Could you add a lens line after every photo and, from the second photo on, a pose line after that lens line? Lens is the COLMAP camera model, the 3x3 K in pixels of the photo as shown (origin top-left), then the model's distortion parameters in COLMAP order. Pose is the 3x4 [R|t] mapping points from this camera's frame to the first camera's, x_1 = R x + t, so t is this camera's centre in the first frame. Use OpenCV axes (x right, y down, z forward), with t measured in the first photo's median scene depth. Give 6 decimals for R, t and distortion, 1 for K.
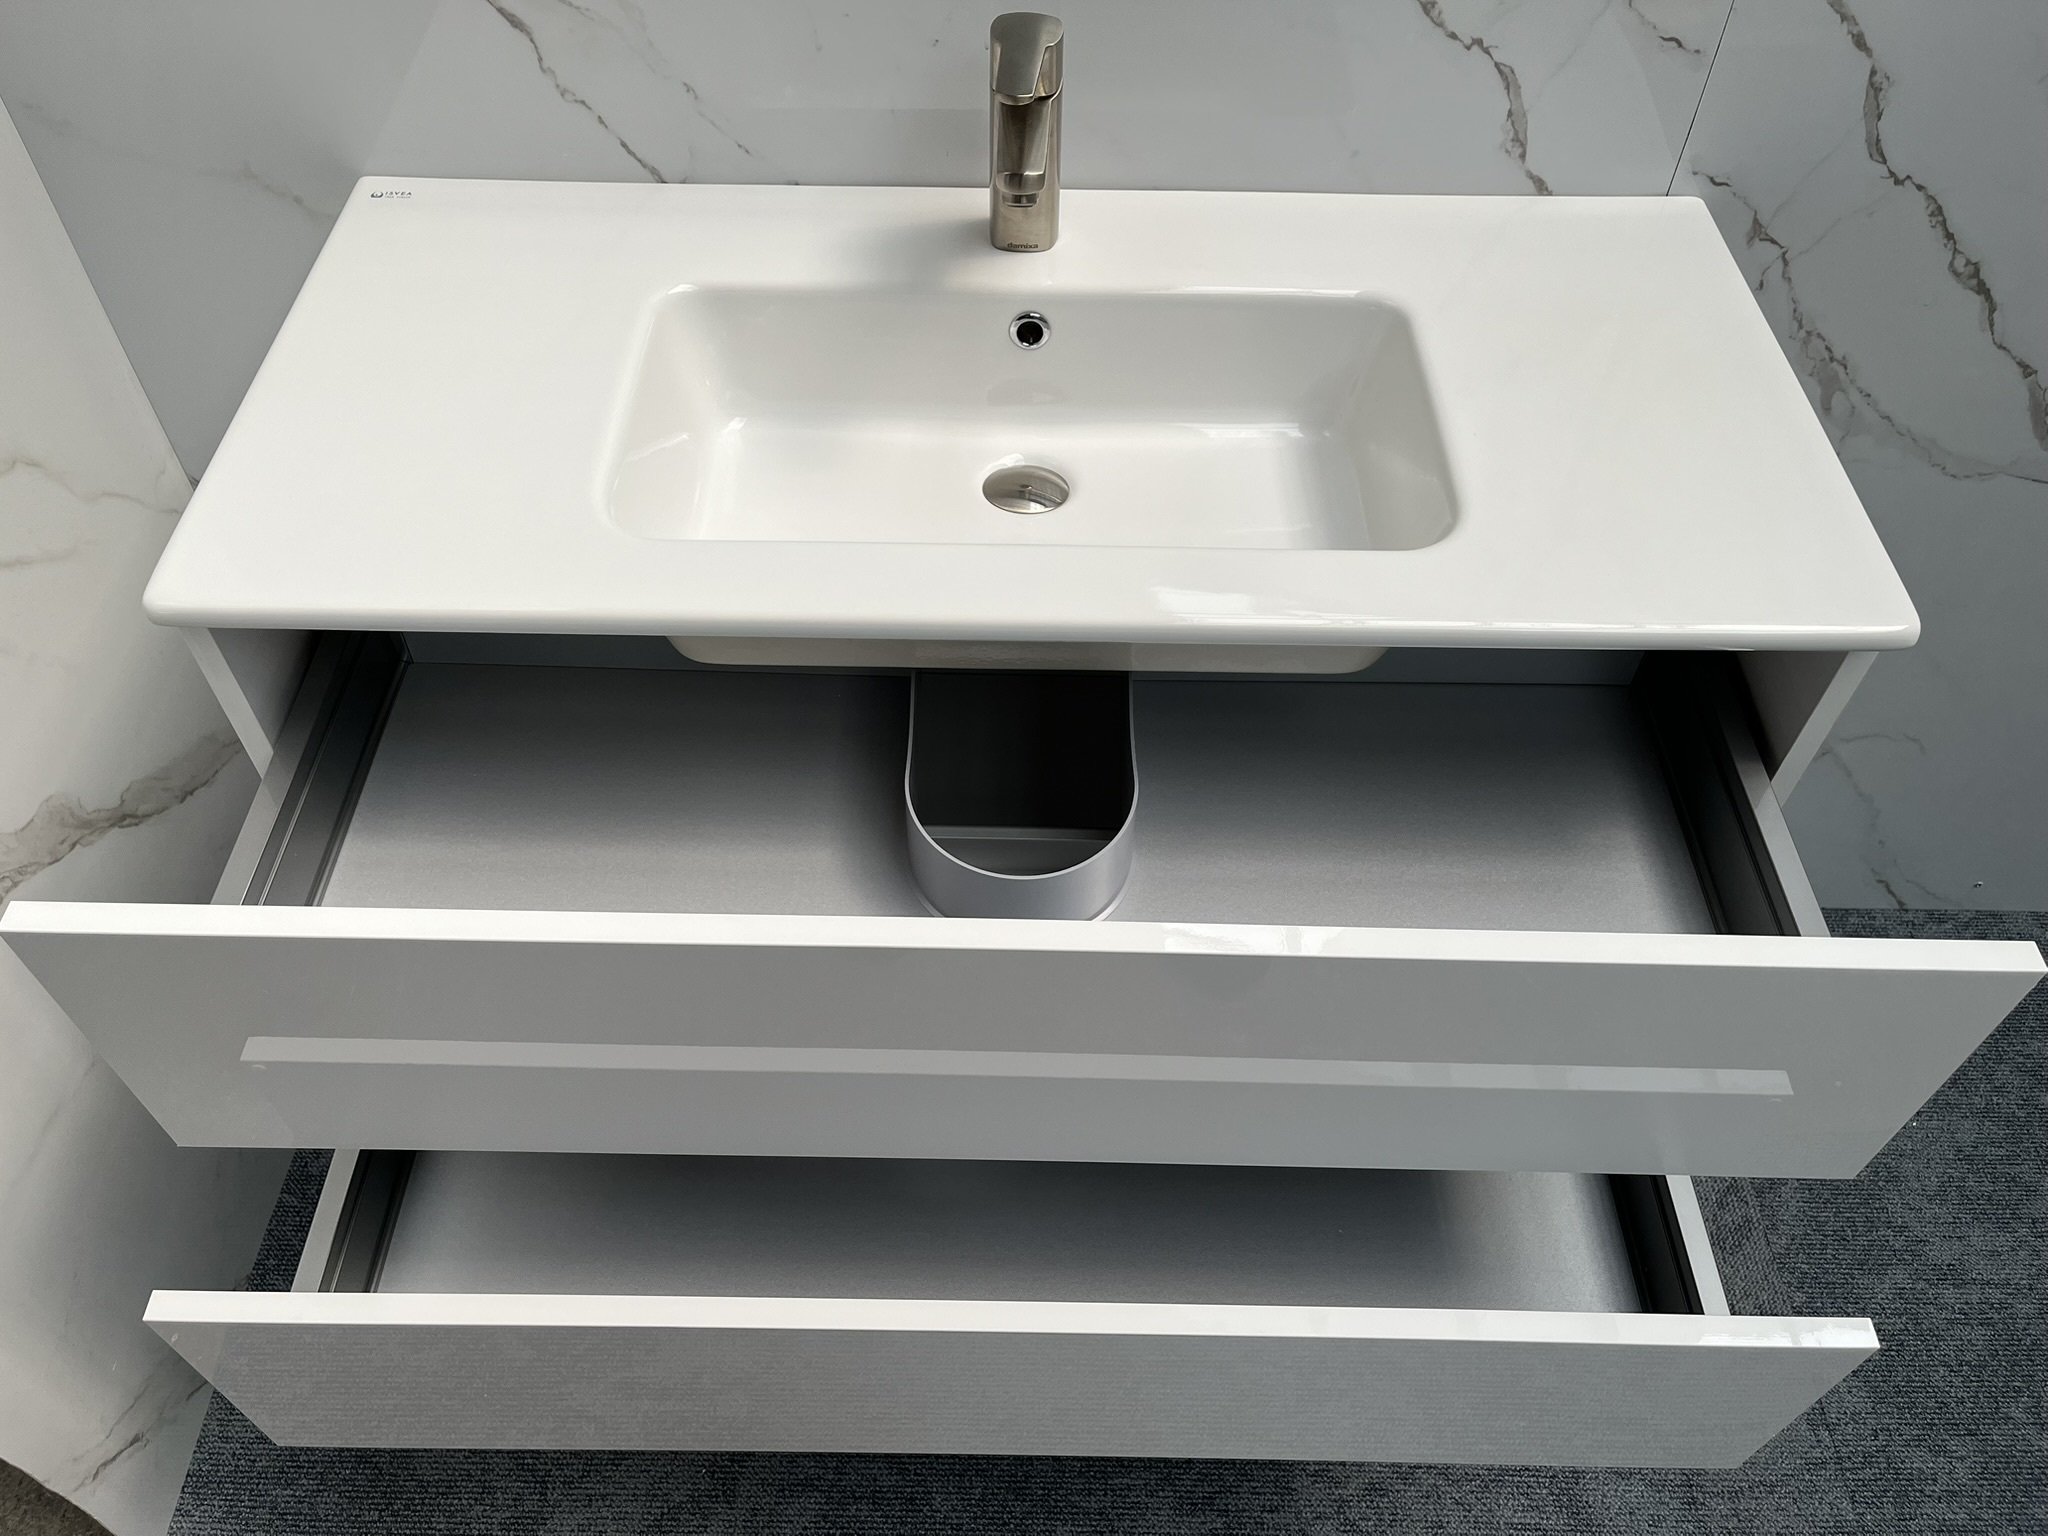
lens RADIAL K [[1570.5, 0, 1008.2], [0, 1570.5, 780.0], [0, 0, 1]] dist [0.095355, -0.133560]
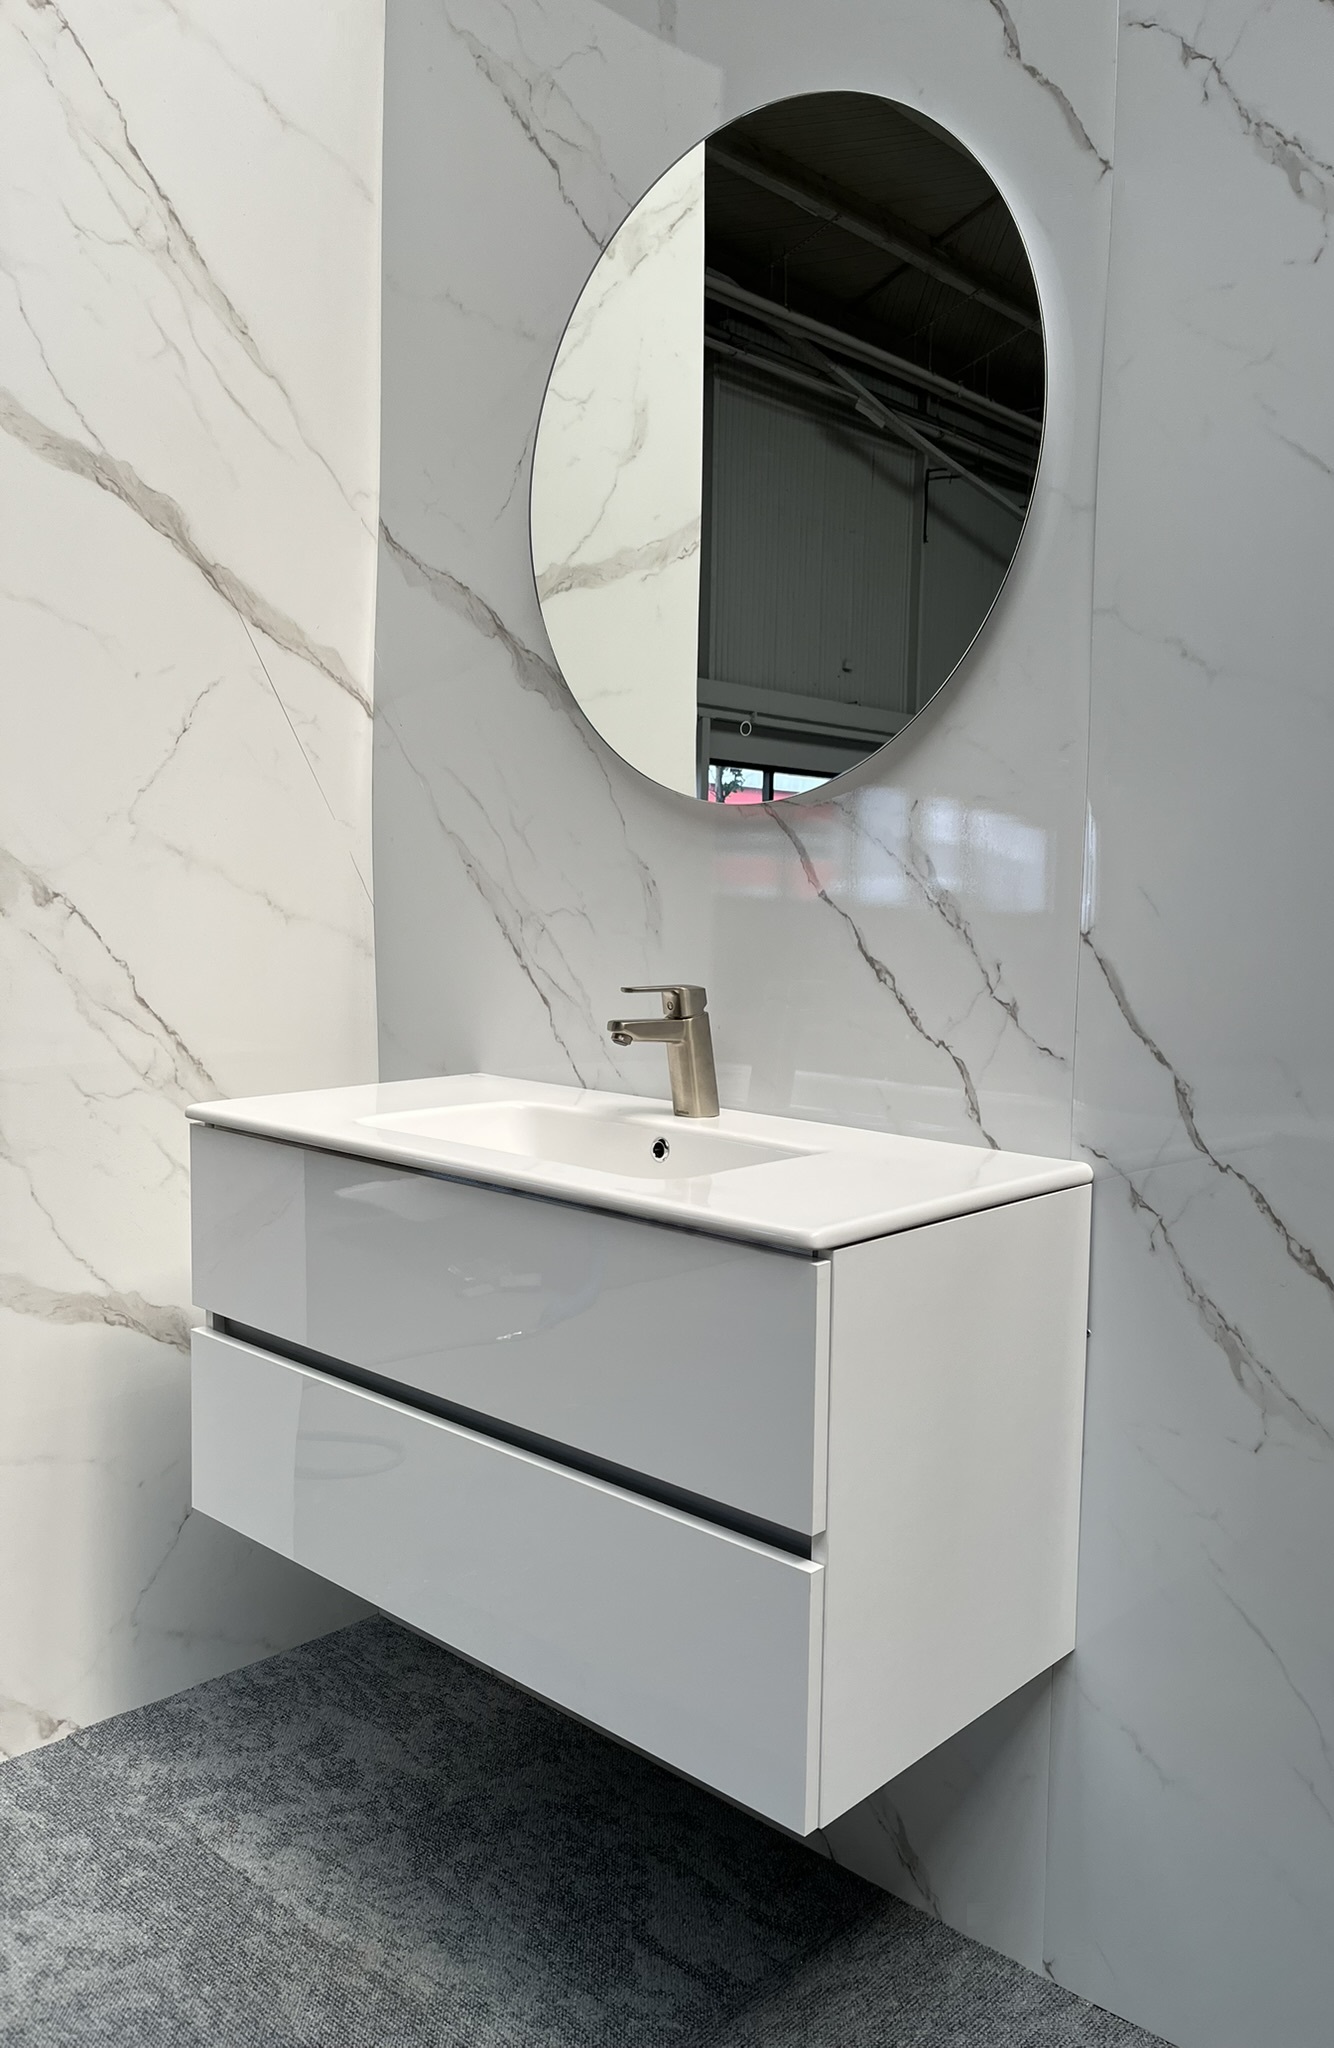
lens RADIAL K [[1574.4, 0, 746.9], [0, 1574.4, 1009.3], [0, 0, 1]] dist [0.092467, -0.116008]
pose [[0.755885, 0.056444, -0.652267, 1.109436], [-0.507374, 0.680152, -0.529118, 0.430247], [0.413775, 0.730895, 0.542755, 0.025690]]
